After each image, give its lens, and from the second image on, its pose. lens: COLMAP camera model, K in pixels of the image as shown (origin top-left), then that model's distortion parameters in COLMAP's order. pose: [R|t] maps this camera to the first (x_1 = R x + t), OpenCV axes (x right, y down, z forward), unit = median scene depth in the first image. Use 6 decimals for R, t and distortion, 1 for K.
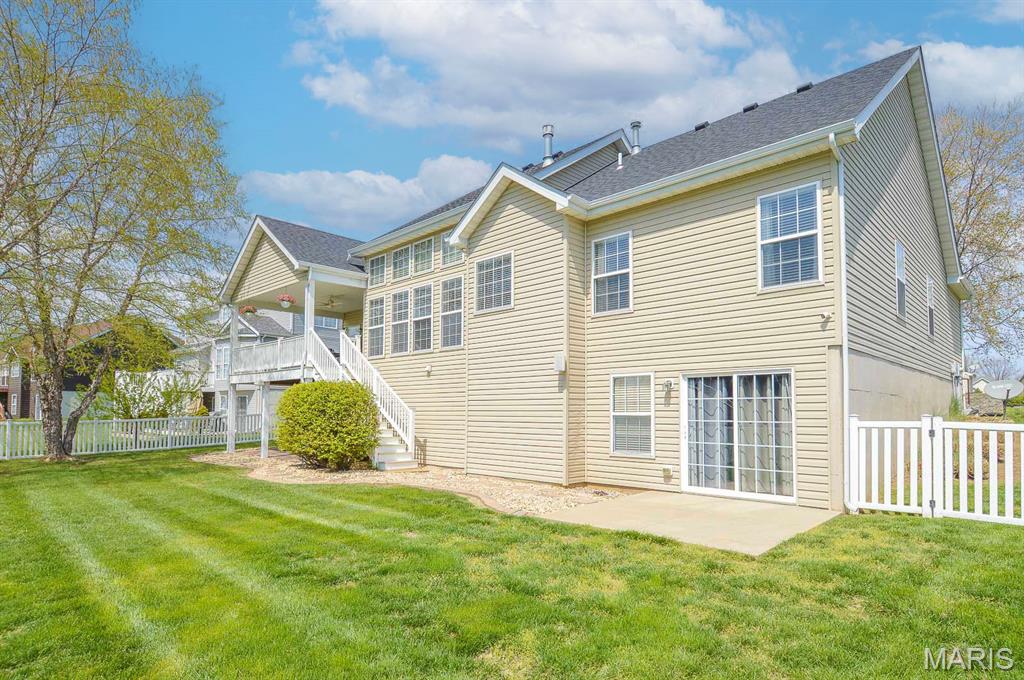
lens RADIAL K [[557.7, 0, 510.3], [0, 557.7, 364.6], [0, 0, 1]] dist [0.020029, -0.032356]
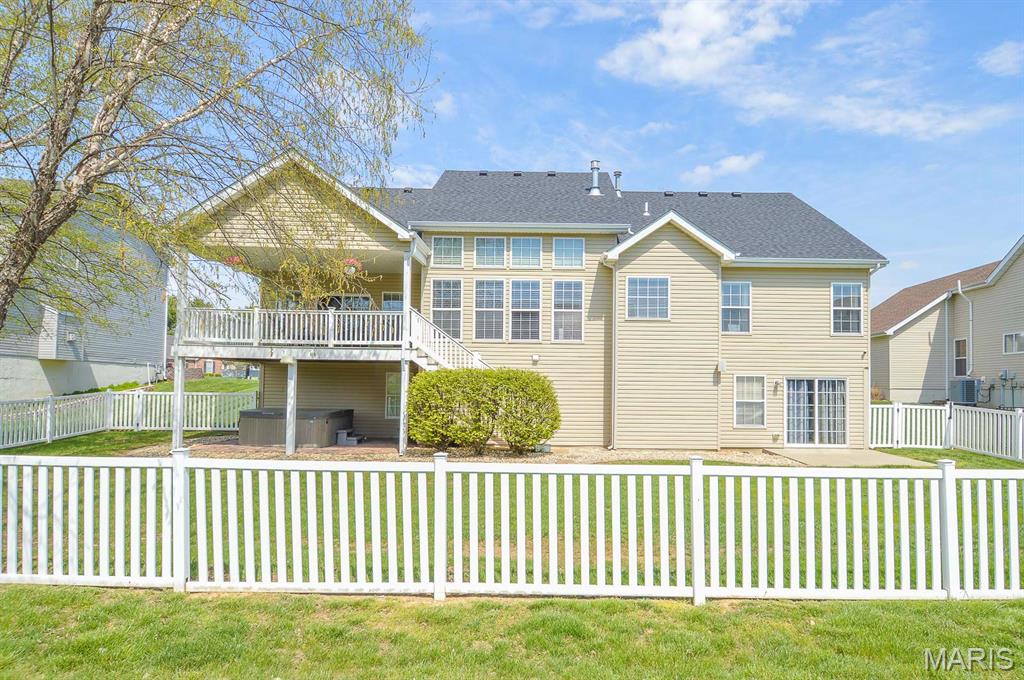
lens RADIAL K [[557.7, 0, 510.3], [0, 557.7, 364.6], [0, 0, 1]] dist [0.020029, -0.032356]
pose [[0.720973, 0.034665, 0.692096, -1.125332], [-0.070436, 0.997241, 0.023427, -0.001469], [-0.689374, -0.065639, 0.721426, 0.281172]]
